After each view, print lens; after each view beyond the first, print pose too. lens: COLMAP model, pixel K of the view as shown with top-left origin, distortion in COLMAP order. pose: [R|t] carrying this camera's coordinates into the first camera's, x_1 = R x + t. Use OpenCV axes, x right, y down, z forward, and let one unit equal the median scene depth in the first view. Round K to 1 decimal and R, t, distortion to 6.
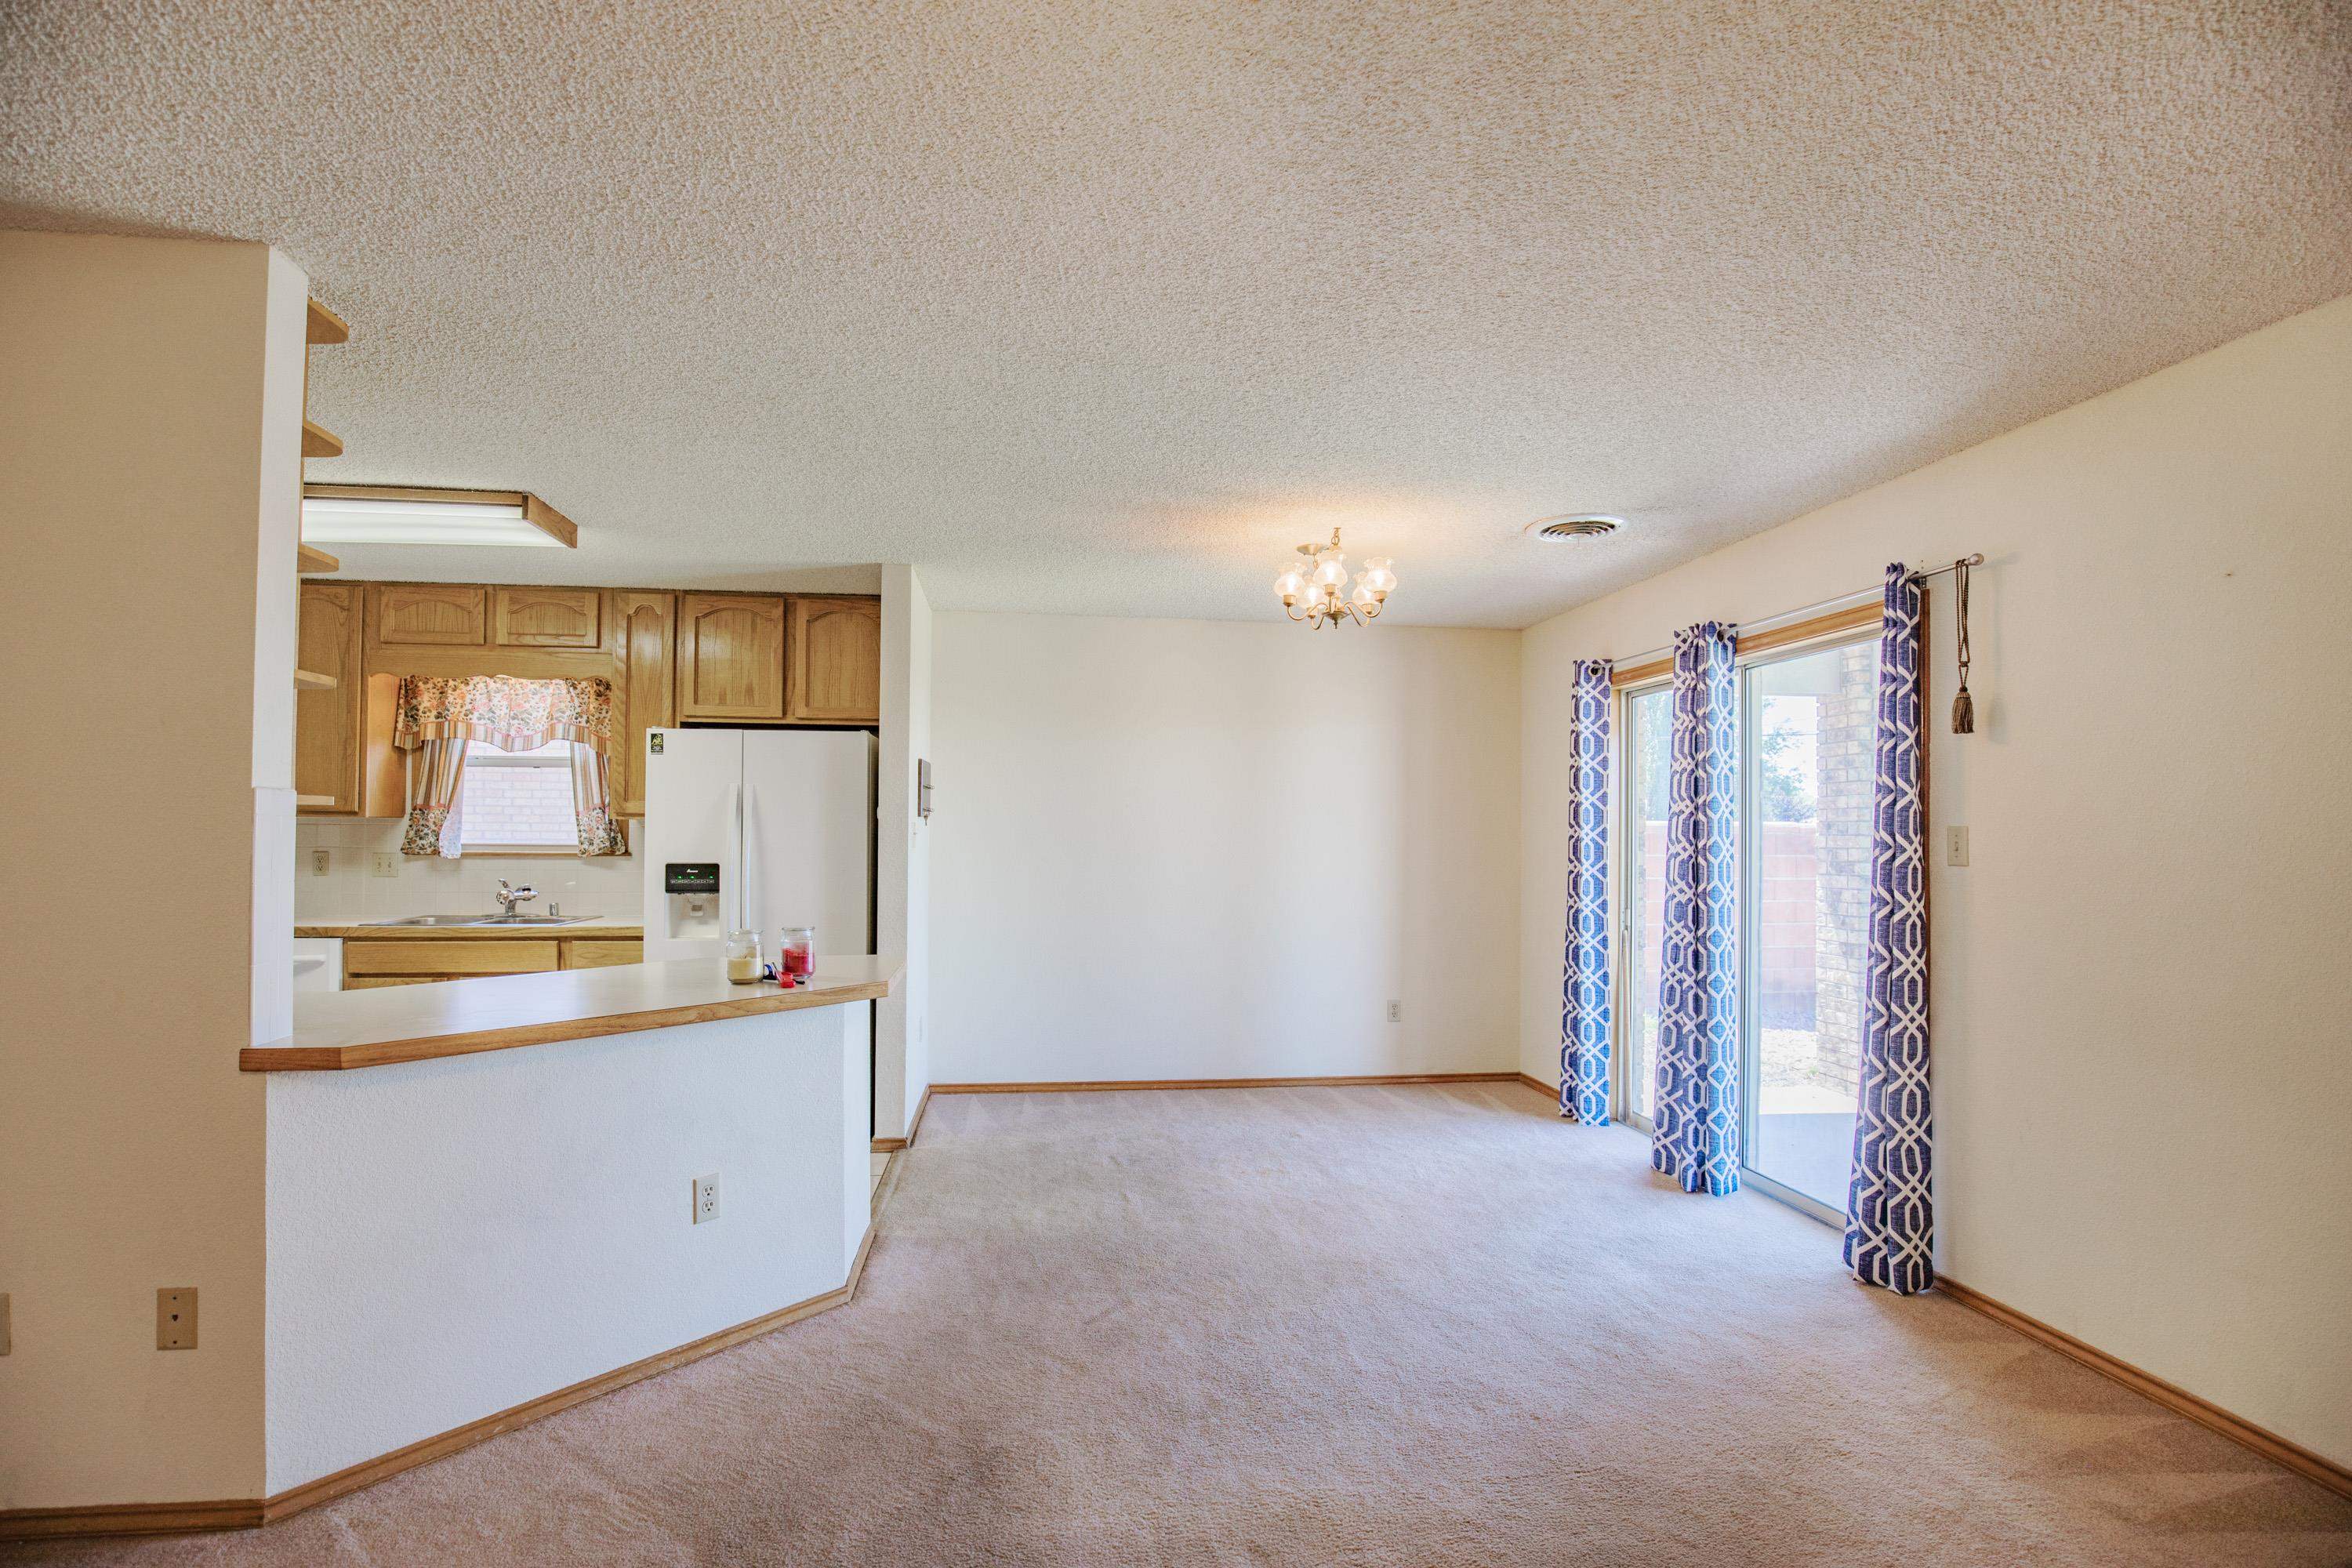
lens RADIAL K [[1087.9, 0, 1170.3], [0, 1087.9, 817.9], [0, 0, 1]] dist [-0.036326, 0.006824]
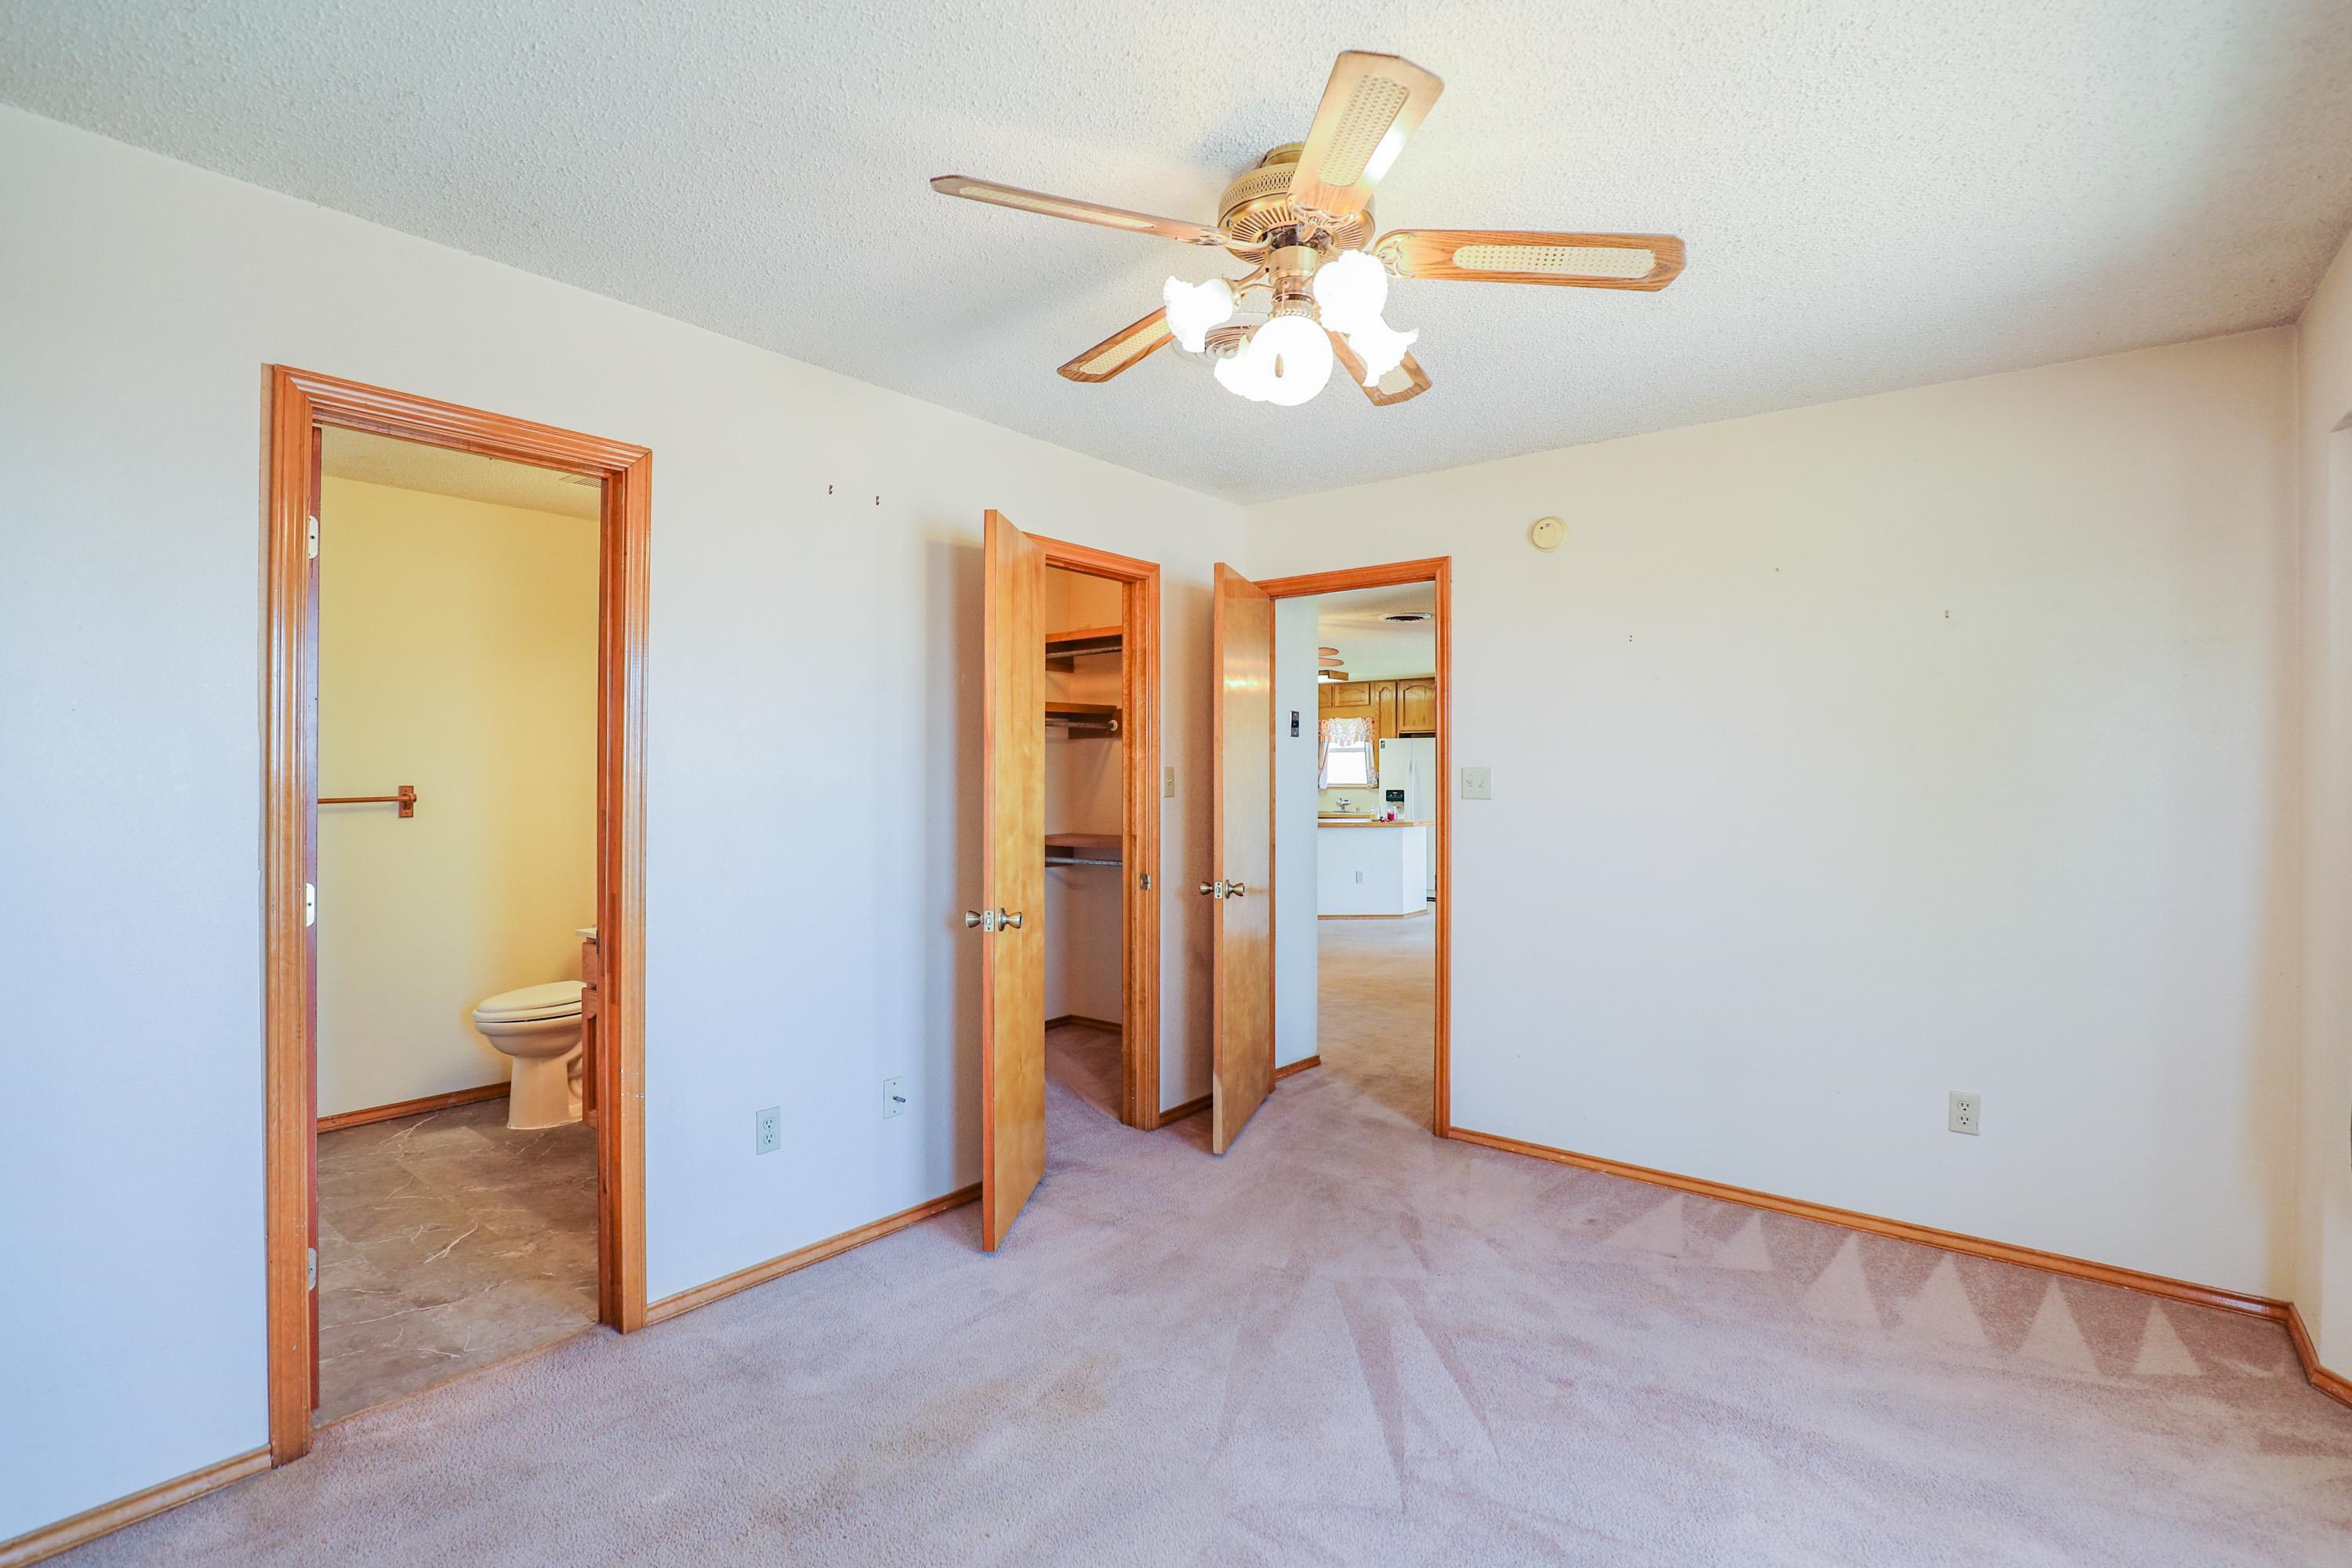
lens RADIAL K [[1121.0, 0, 1175.1], [0, 1121.0, 778.1], [0, 0, 1]] dist [-0.039229, 0.009080]
pose [[0.703688, -0.008928, -0.710453, 1.037821], [0.015816, 0.999870, 0.003100, -0.002577], [0.710333, -0.013418, 0.703738, -1.200773]]
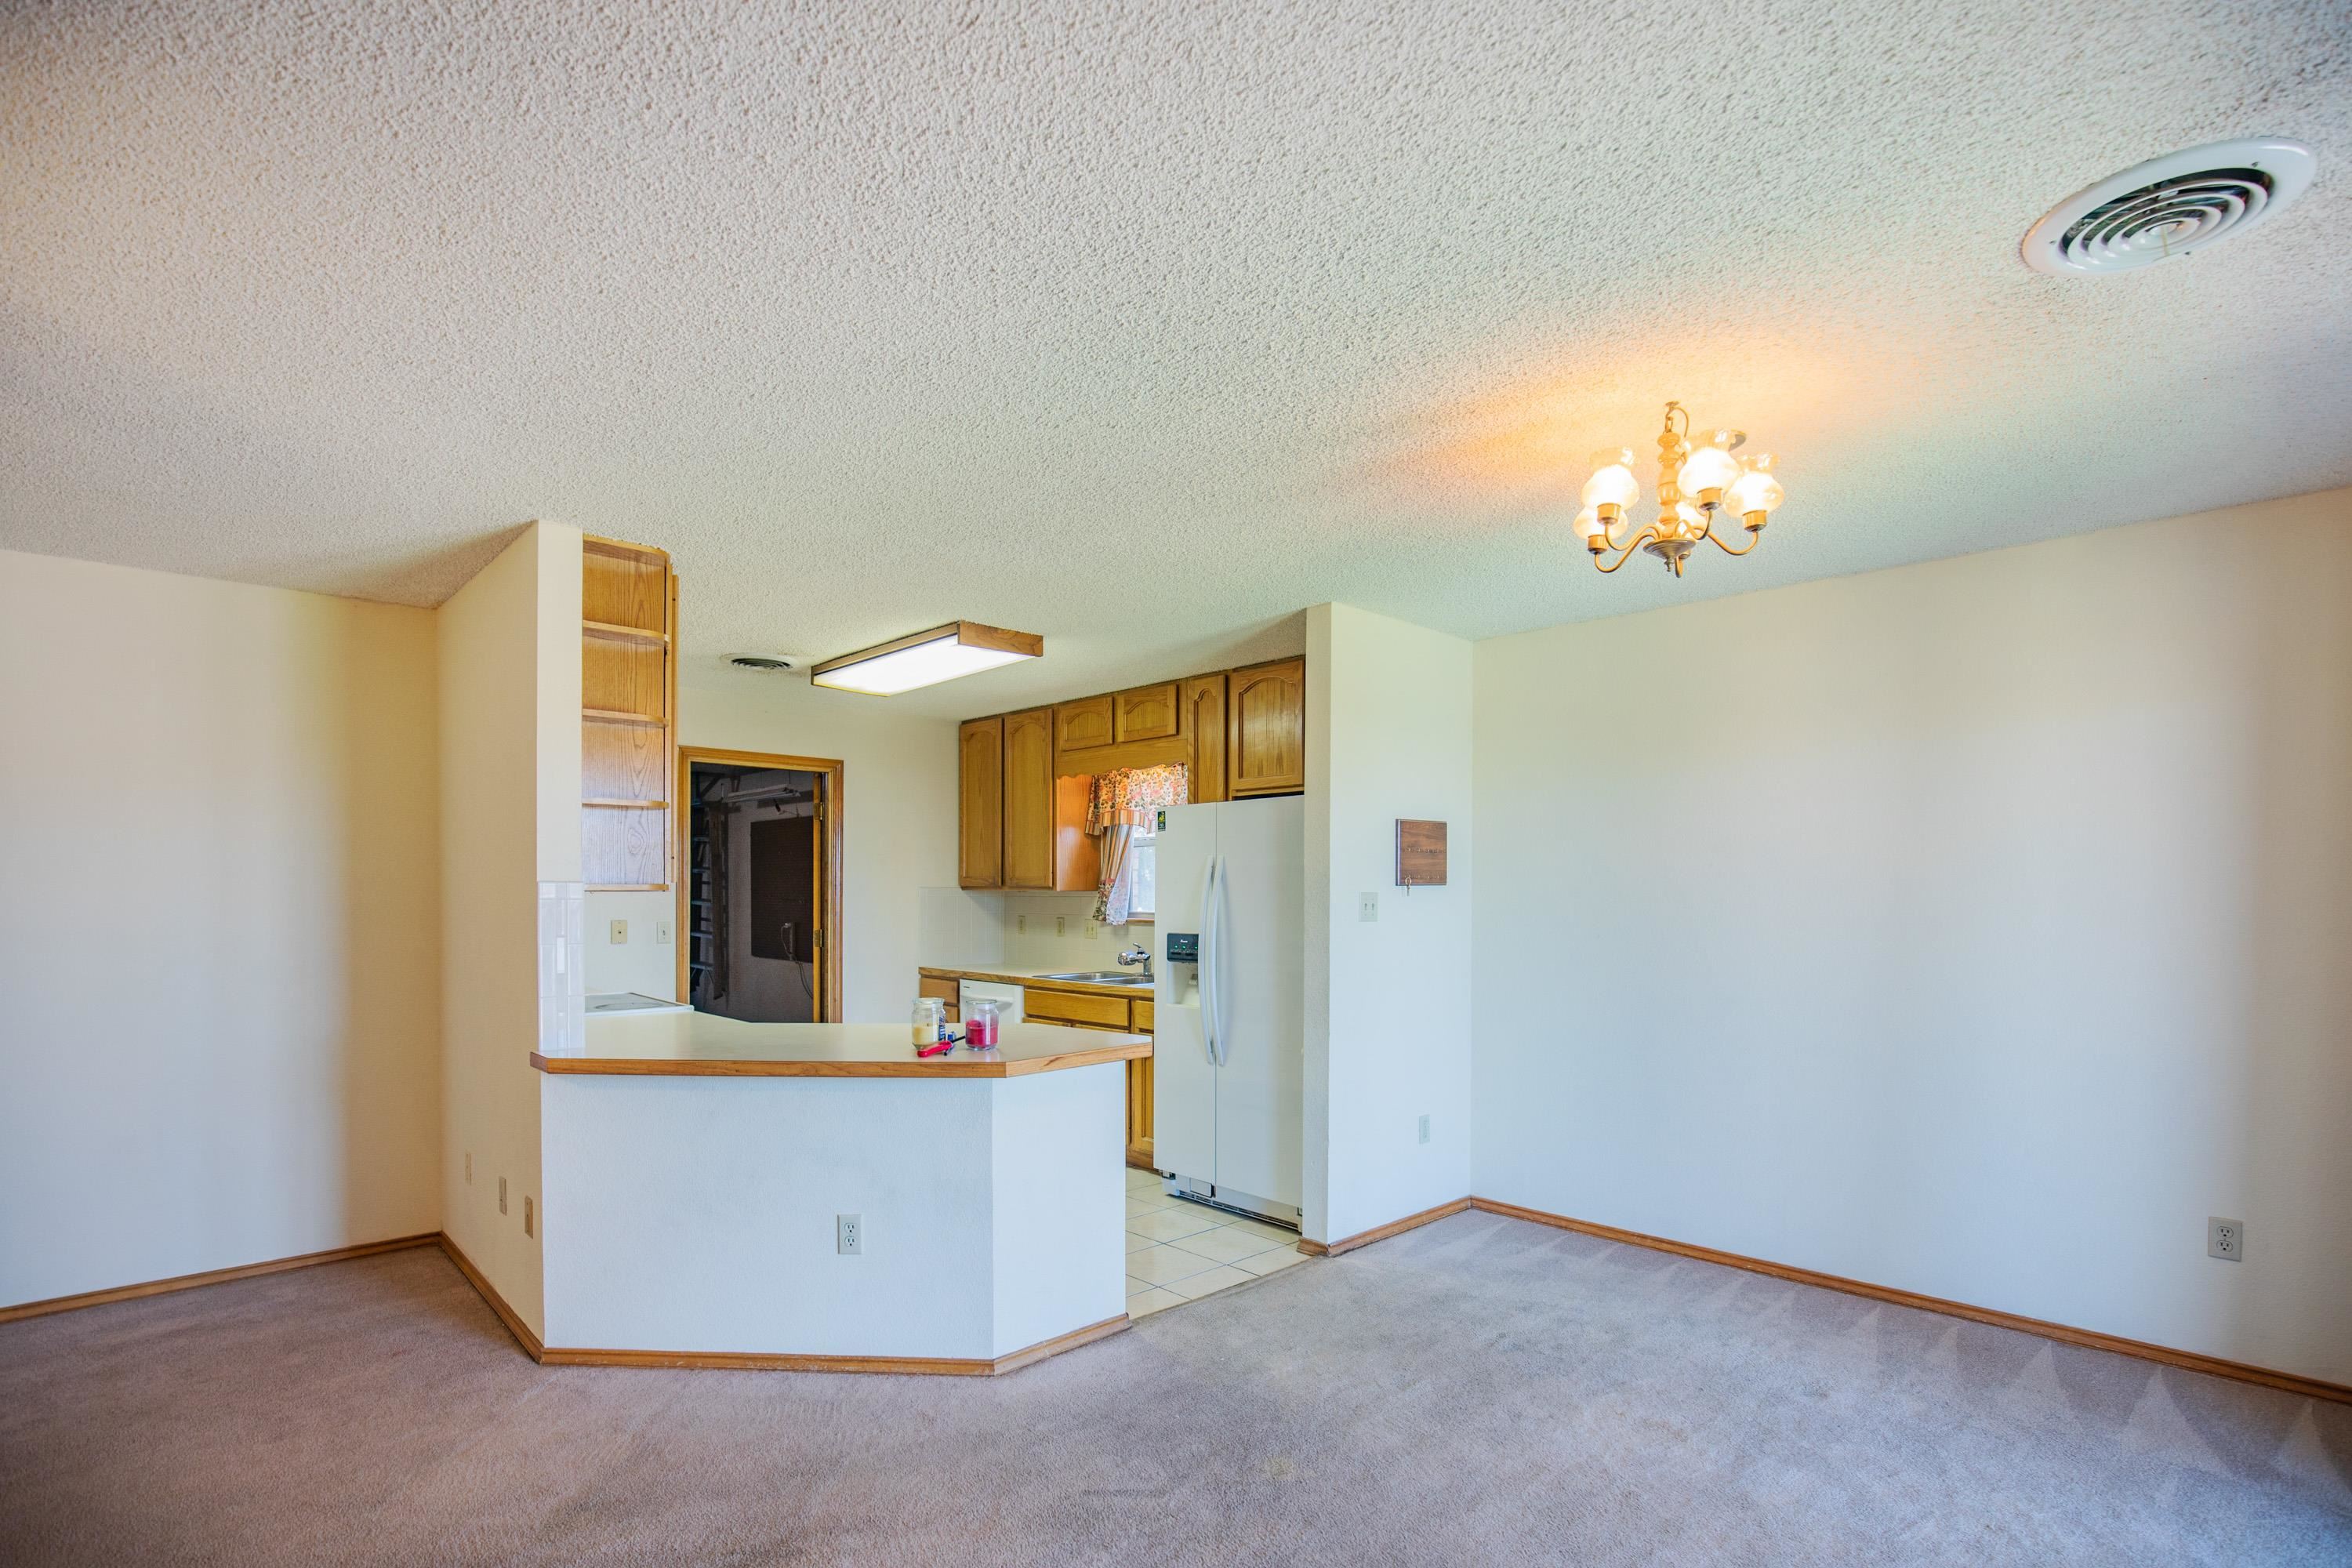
lens RADIAL K [[1127.9, 0, 1179.4], [0, 1127.9, 895.0], [0, 0, 1]] dist [-0.027857, 0.000260]
pose [[0.588470, -0.004525, -0.808507, 0.411674], [0.017151, 0.999829, 0.006887, -0.002712], [0.808337, -0.017920, 0.588447, 0.334609]]
